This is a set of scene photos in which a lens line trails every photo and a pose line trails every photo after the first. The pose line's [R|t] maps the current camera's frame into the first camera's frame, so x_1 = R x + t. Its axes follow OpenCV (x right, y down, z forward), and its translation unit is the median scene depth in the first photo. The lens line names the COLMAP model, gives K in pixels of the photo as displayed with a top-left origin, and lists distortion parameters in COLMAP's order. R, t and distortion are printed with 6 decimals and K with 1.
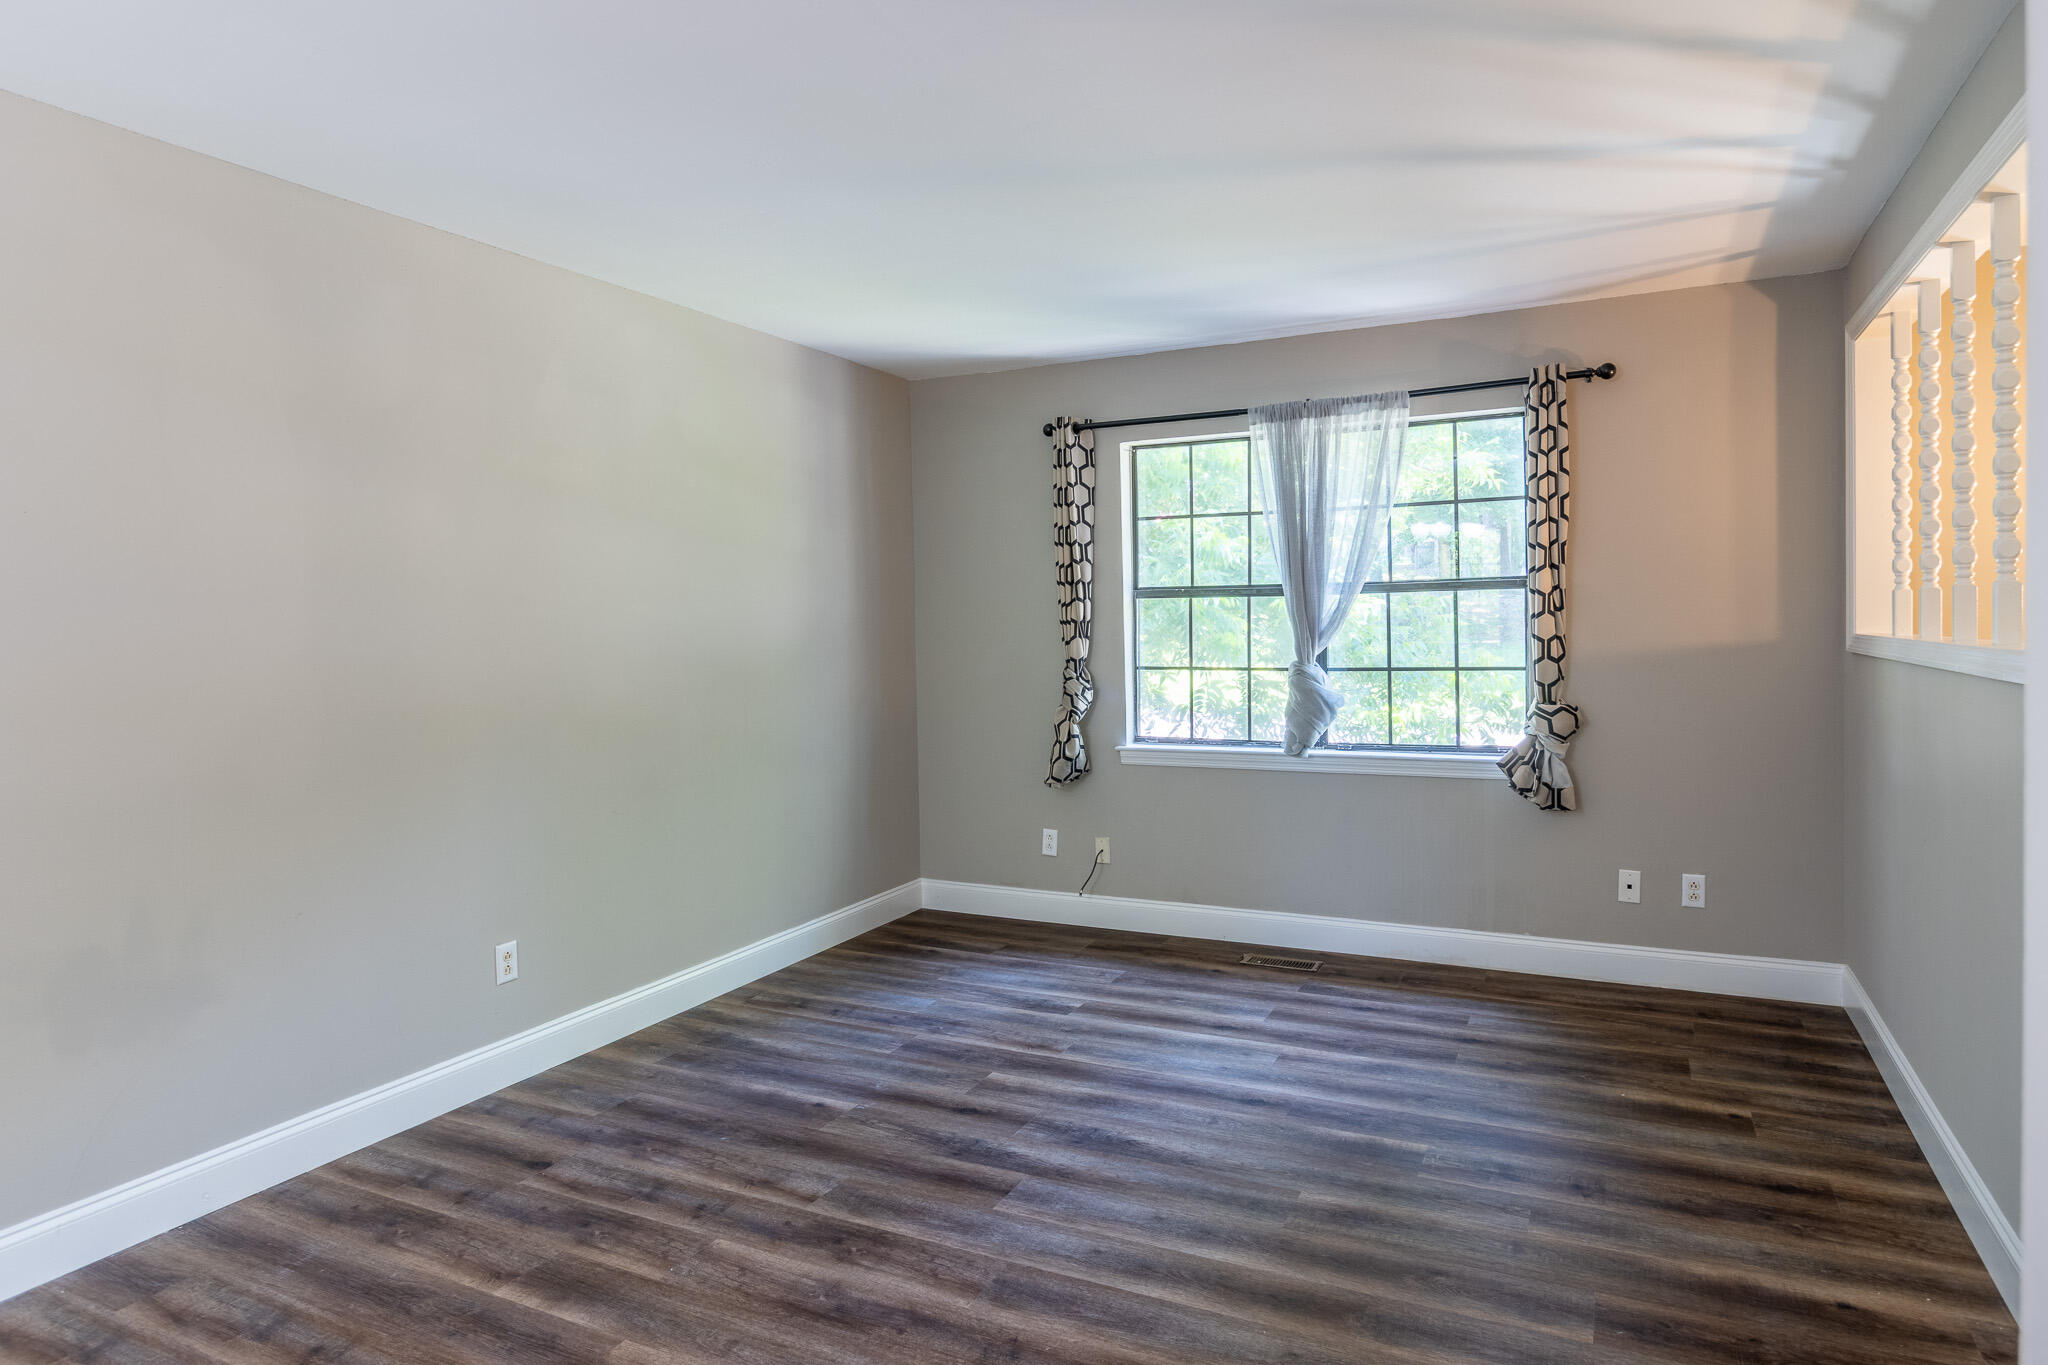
lens RADIAL K [[1197.8, 0, 1025.3], [0, 1197.8, 647.7], [0, 0, 1]] dist [0.001817, -0.003593]
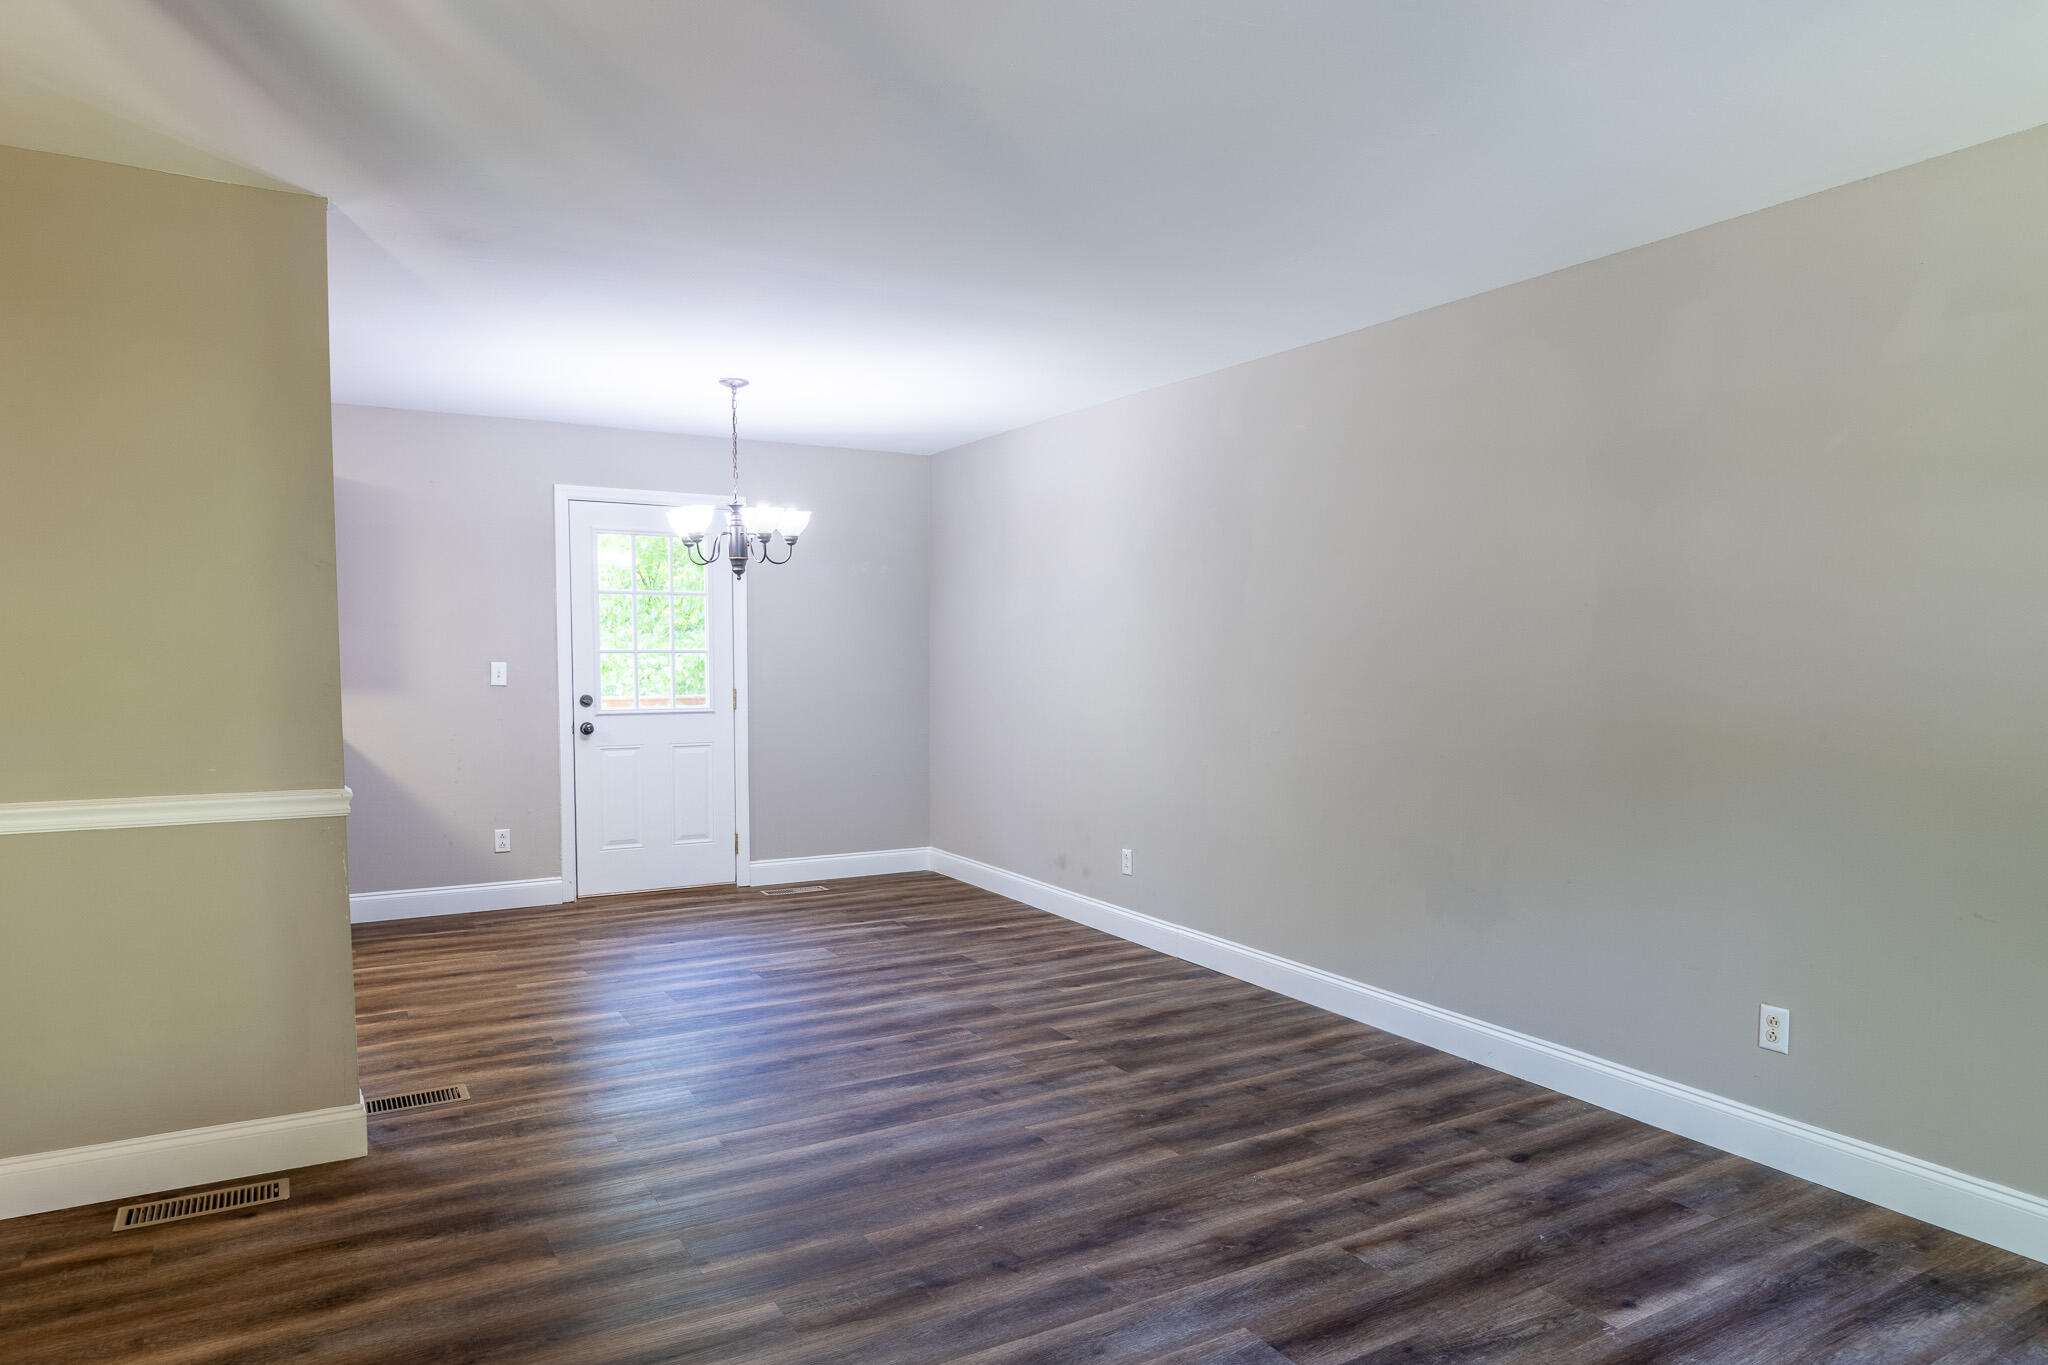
lens RADIAL K [[1197.8, 0, 1029.0], [0, 1197.8, 692.7], [0, 0, 1]] dist [0.001817, -0.003593]
pose [[-0.532845, 0.050445, -0.844708, 0.710344], [-0.009479, 0.997803, 0.065567, -0.037505], [0.846160, 0.042943, -0.531196, 1.226474]]
